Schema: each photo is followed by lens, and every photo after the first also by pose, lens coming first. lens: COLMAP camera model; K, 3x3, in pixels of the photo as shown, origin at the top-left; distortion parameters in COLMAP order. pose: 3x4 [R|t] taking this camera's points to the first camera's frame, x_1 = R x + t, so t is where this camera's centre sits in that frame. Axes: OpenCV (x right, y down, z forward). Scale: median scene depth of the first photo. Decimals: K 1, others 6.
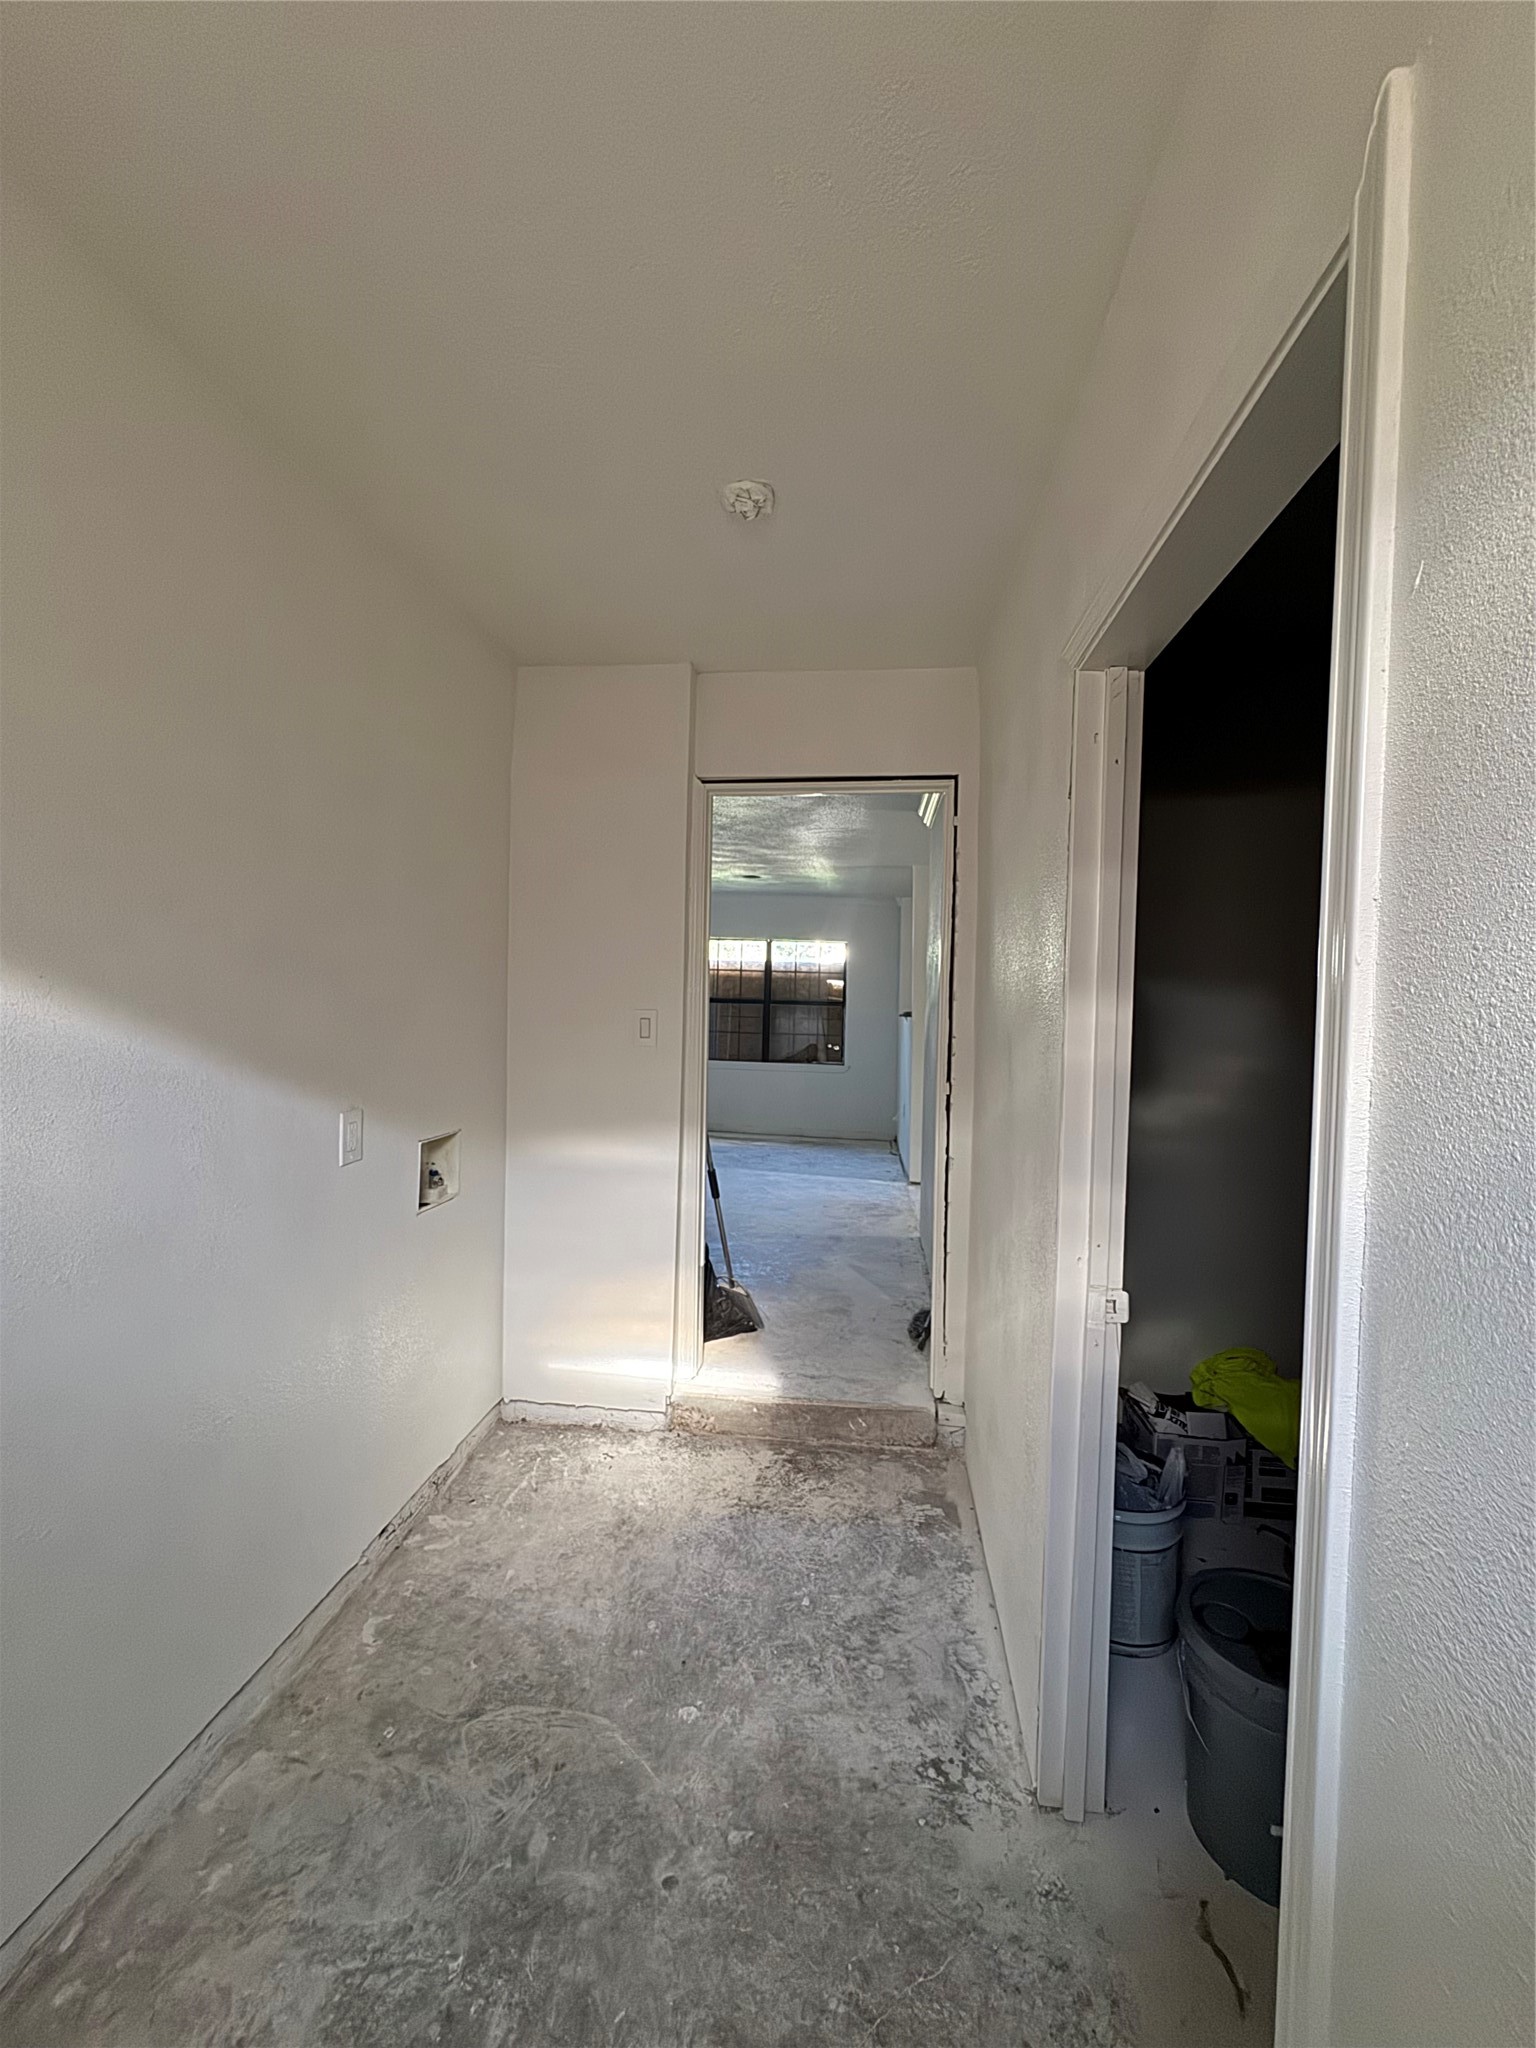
lens RADIAL K [[819.7, 0, 768.0], [0, 819.7, 1024.0], [0, 0, 1]] dist [-0.003859, 0.001204]
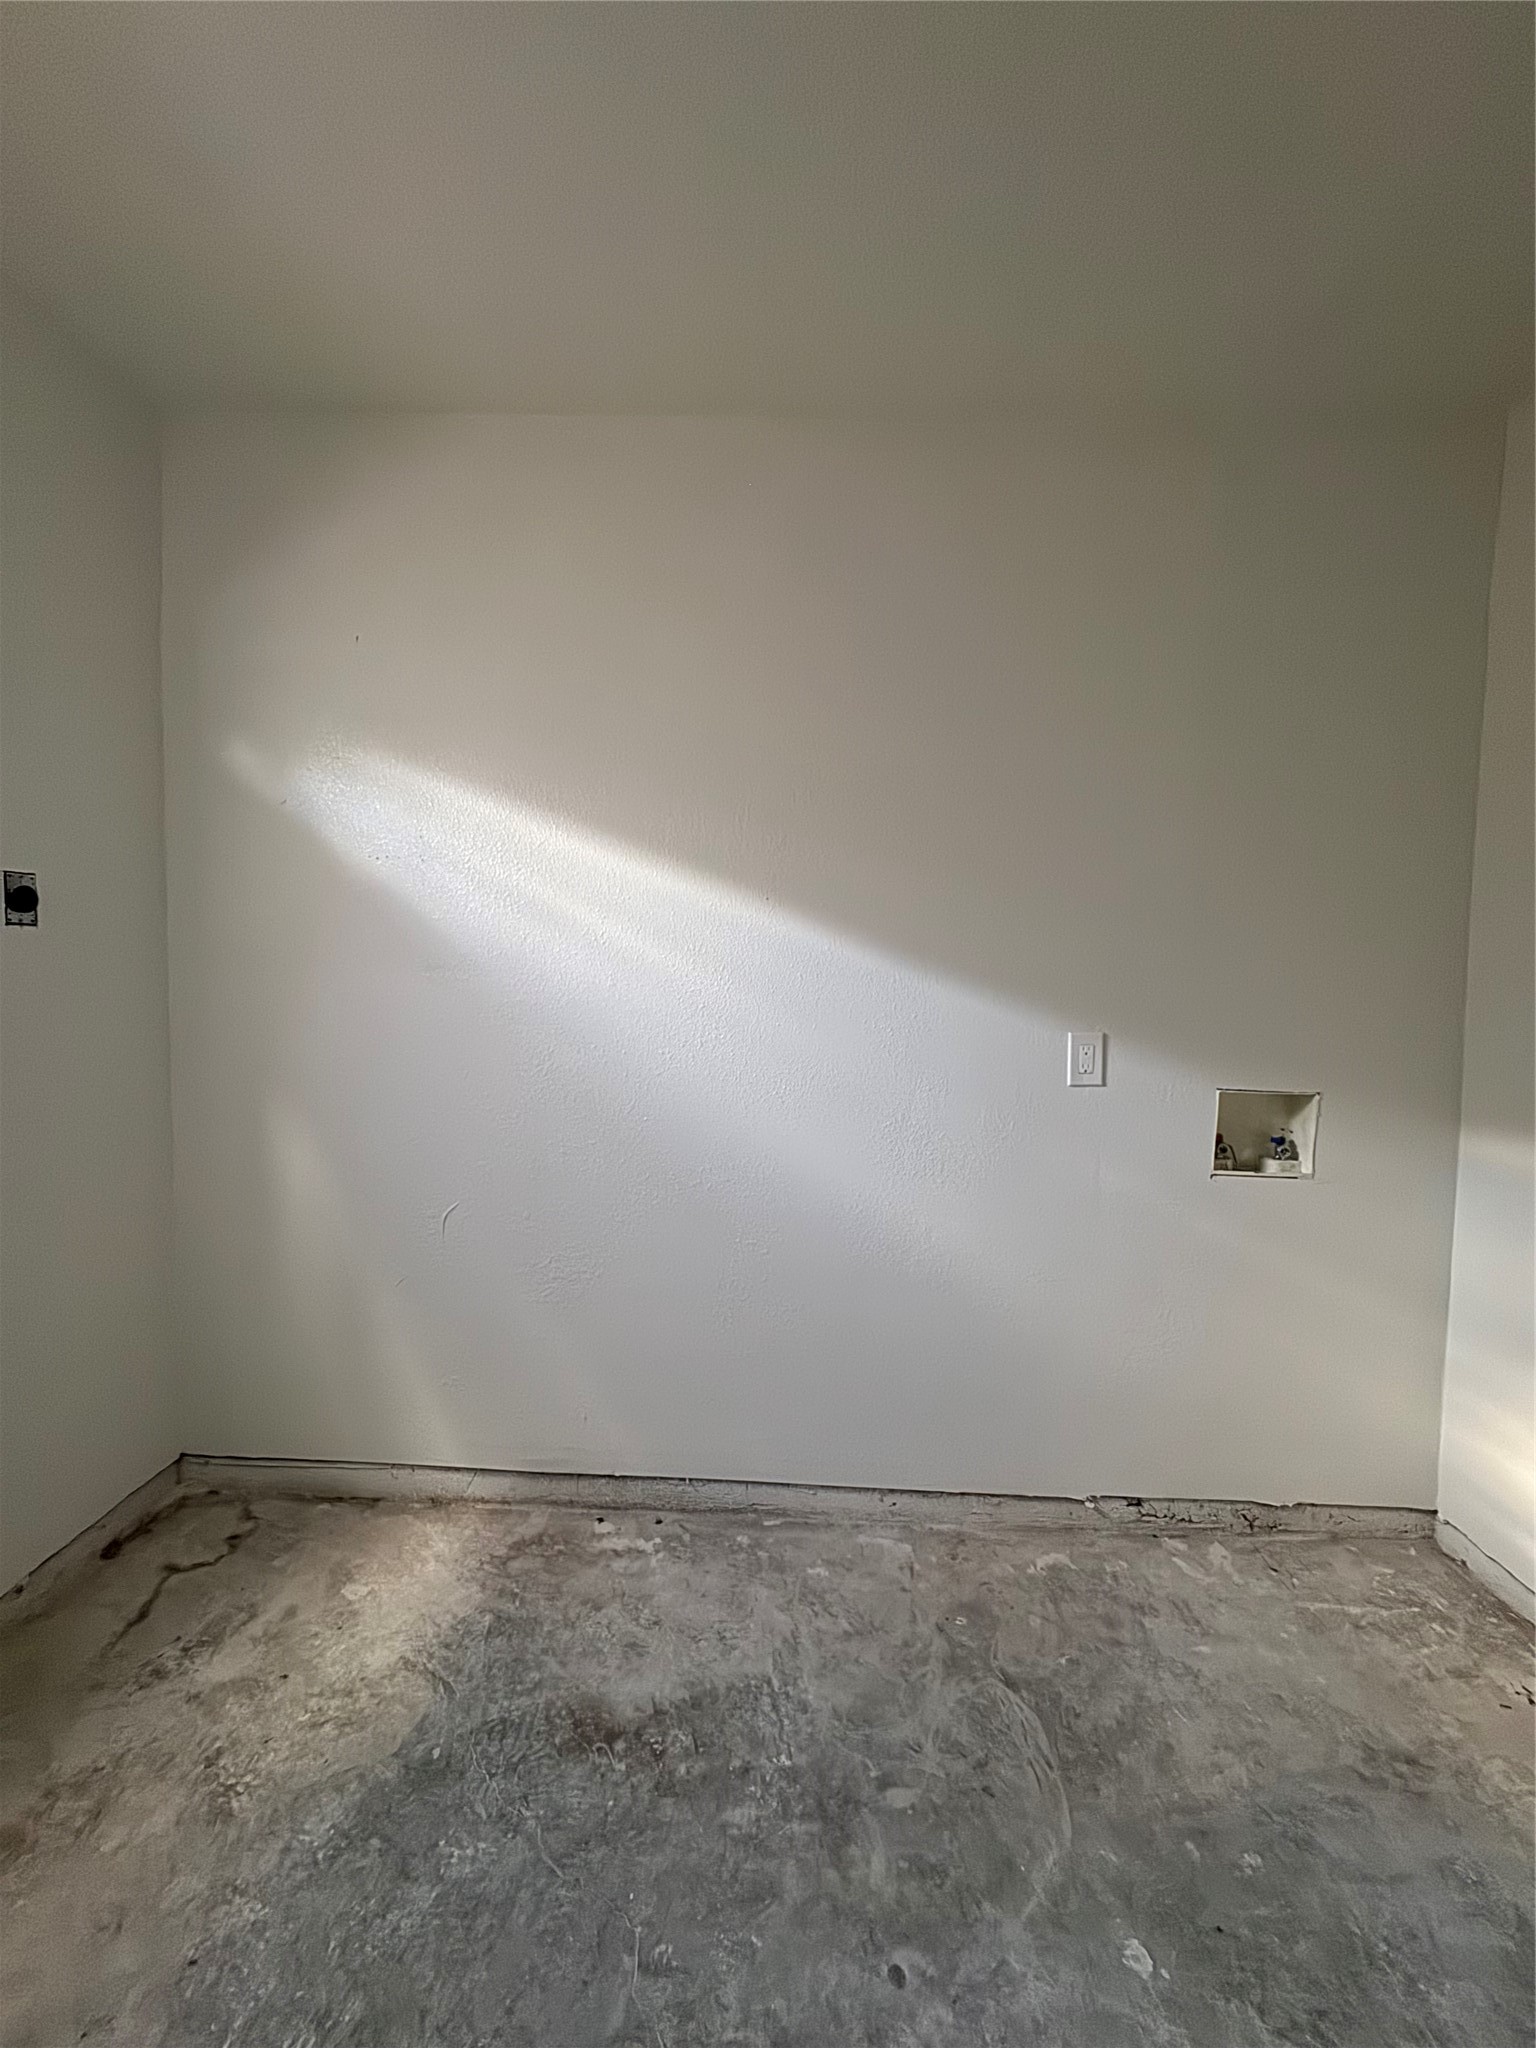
lens RADIAL K [[819.7, 0, 768.0], [0, 819.7, 1024.0], [0, 0, 1]] dist [-0.003859, 0.001204]
pose [[0.082738, 0.027316, -0.996197, 0.543283], [-0.047992, 0.998574, 0.023395, 0.113242], [0.995415, 0.045873, 0.083931, 0.671744]]
